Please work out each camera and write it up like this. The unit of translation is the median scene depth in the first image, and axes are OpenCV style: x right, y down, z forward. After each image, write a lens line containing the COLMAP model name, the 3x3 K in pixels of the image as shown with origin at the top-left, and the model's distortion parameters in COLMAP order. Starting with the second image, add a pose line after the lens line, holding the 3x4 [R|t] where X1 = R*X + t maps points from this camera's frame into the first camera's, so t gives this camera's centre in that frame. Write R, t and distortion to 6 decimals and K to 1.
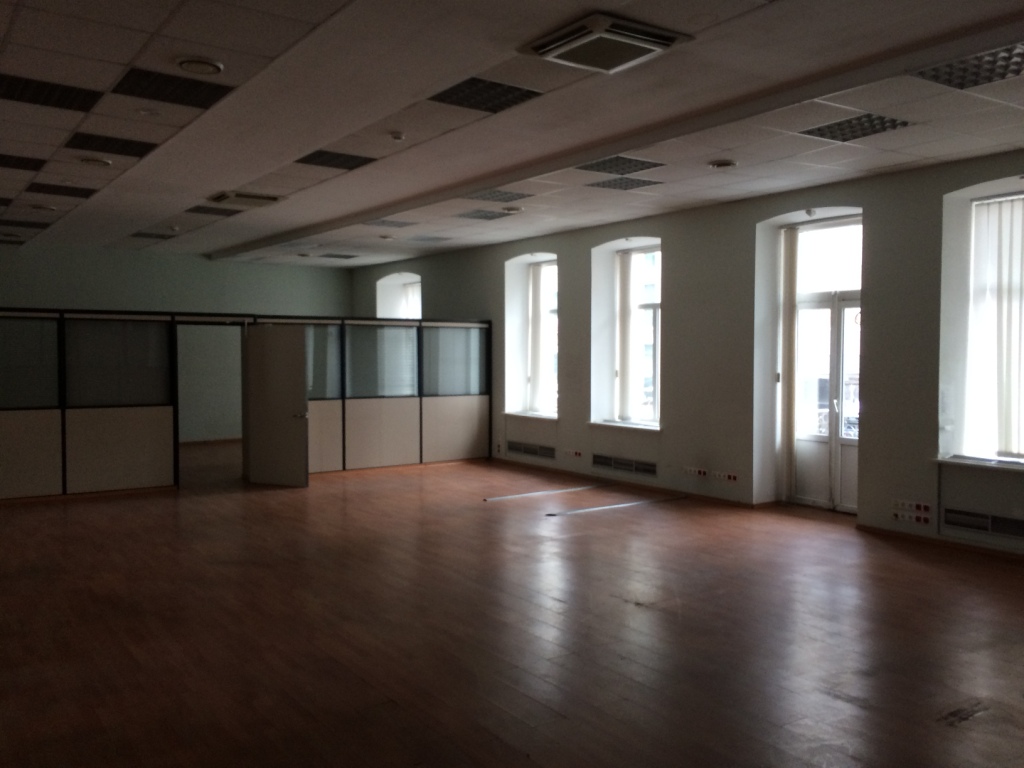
lens RADIAL K [[894.4, 0, 512.0], [0, 894.4, 384.0], [0, 0, 1]] dist [-0.059384, 0.001045]
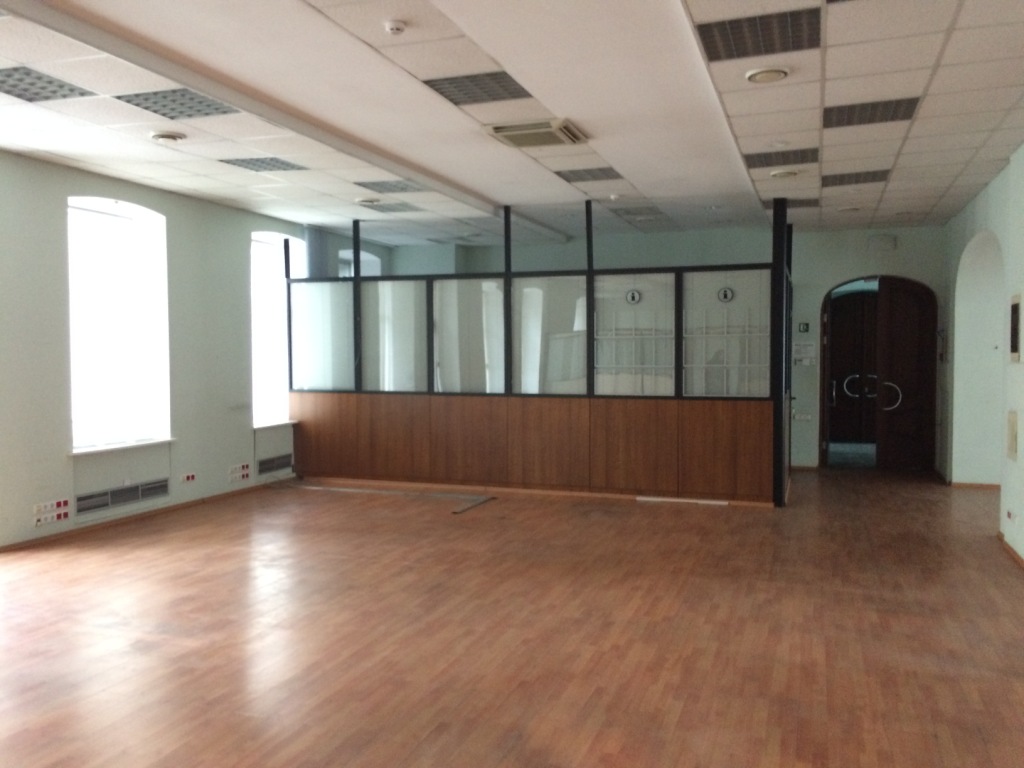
lens RADIAL K [[859.2, 0, 512.0], [0, 859.2, 384.0], [0, 0, 1]] dist [0.133718, 0.000668]
pose [[-0.578835, -0.015601, 0.815295, -0.669055], [0.049722, 0.997281, 0.054384, -0.025274], [-0.813927, 0.072017, -0.576486, 1.190453]]
